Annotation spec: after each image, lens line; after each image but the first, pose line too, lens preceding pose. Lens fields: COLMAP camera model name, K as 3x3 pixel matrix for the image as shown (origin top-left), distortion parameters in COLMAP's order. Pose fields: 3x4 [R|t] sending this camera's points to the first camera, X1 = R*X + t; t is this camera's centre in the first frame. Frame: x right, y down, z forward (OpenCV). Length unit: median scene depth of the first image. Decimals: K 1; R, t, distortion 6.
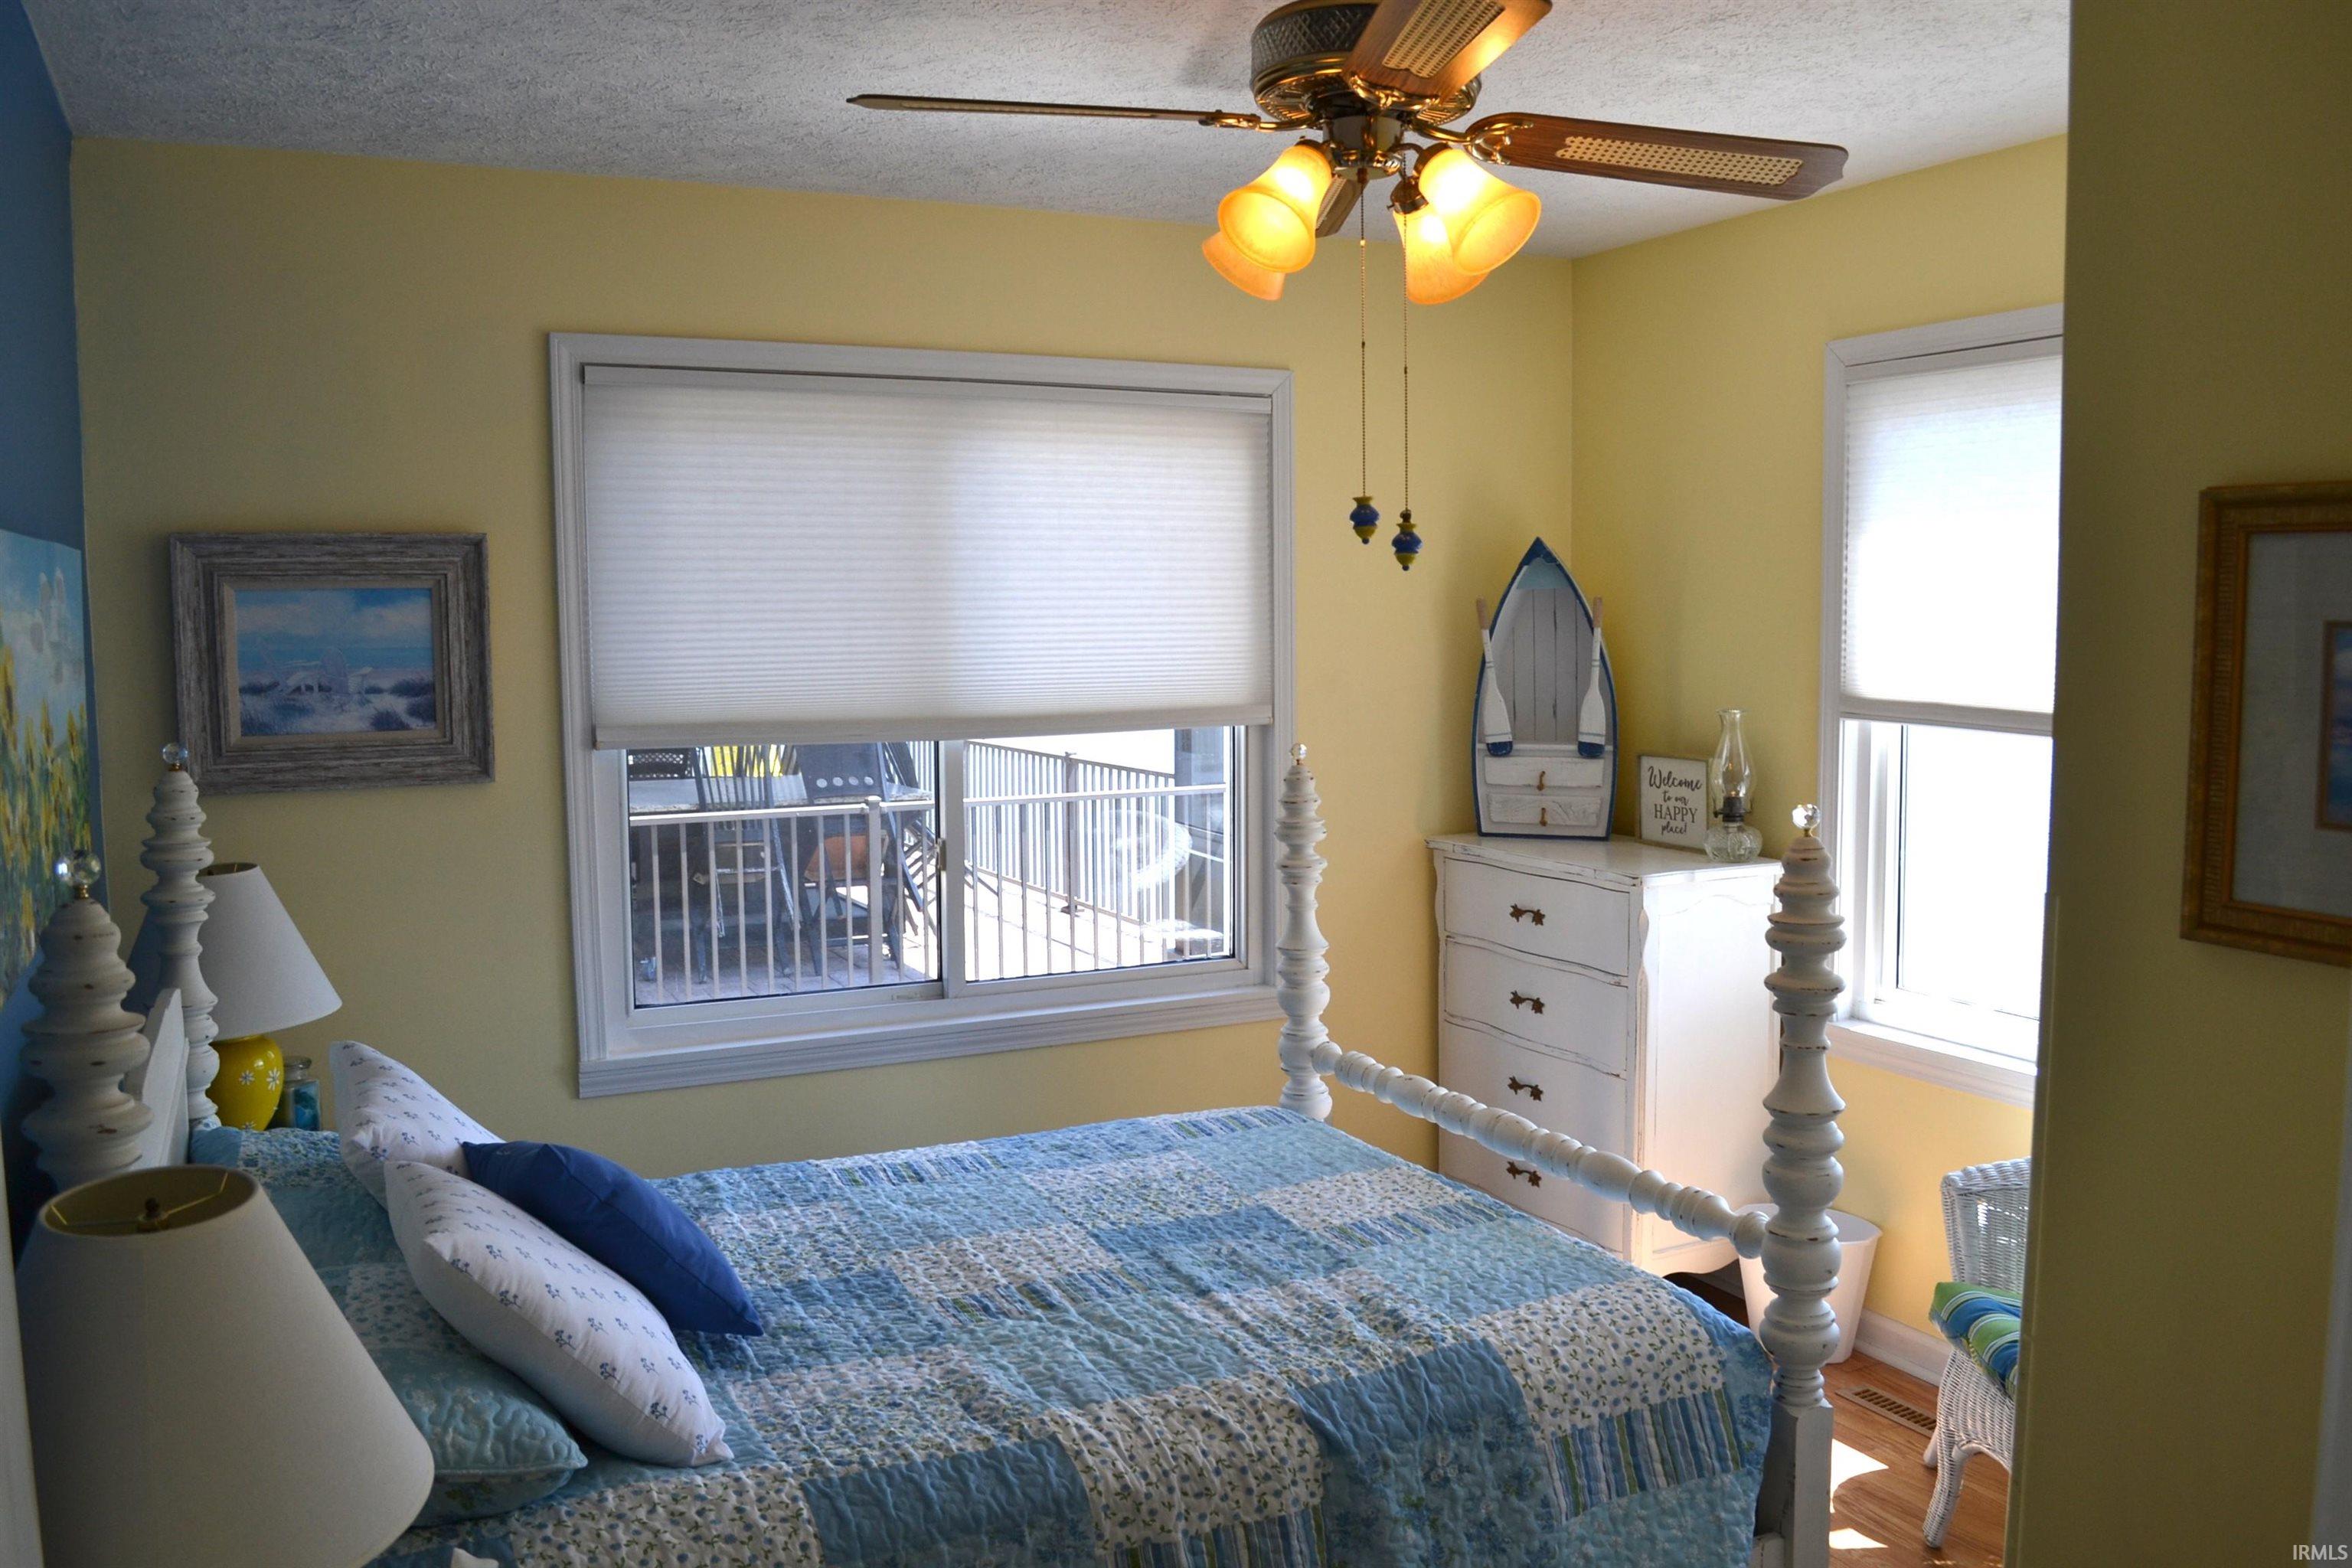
lens RADIAL K [[1918.8, 0, 1176.0], [0, 1918.8, 784.0], [0, 0, 1]] dist [-0.056348, 0.002641]
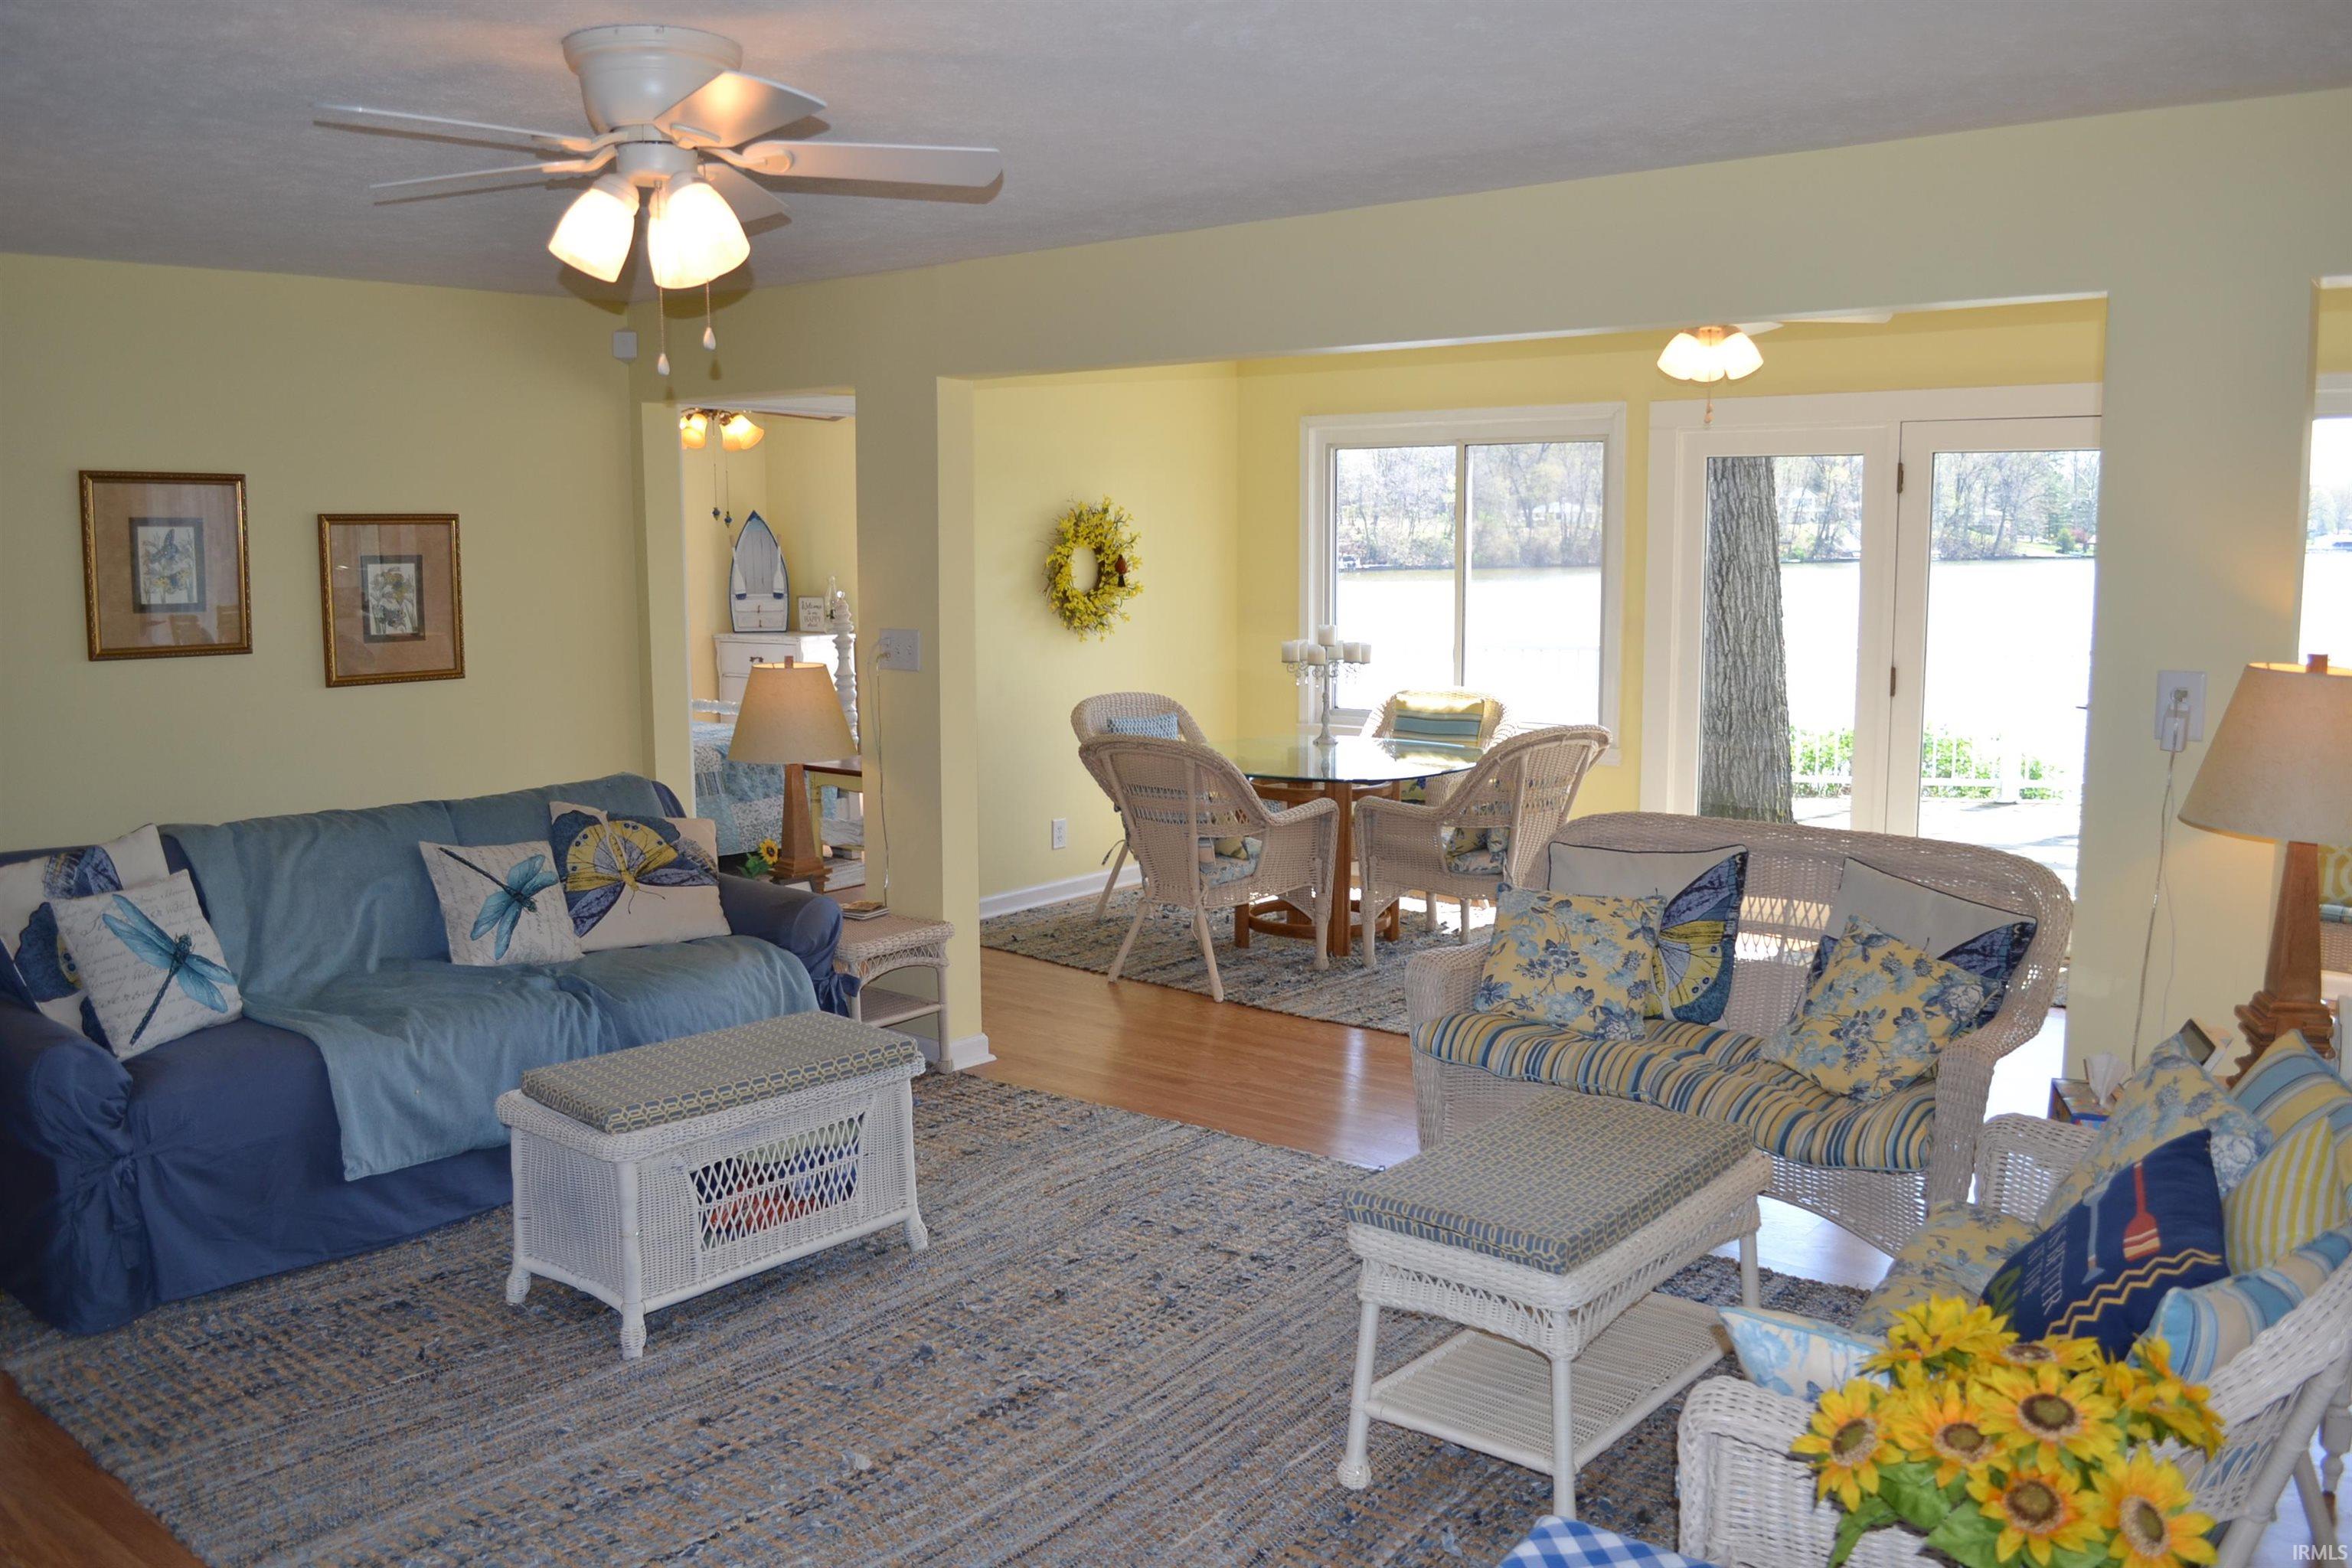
lens RADIAL K [[1918.8, 0, 1176.0], [0, 1918.8, 784.0], [0, 0, 1]] dist [-0.056348, 0.002641]
pose [[0.910207, -0.049480, 0.411188, -0.349268], [0.034748, 0.998461, 0.043230, 0.137682], [-0.412694, -0.025061, 0.910525, -1.491287]]
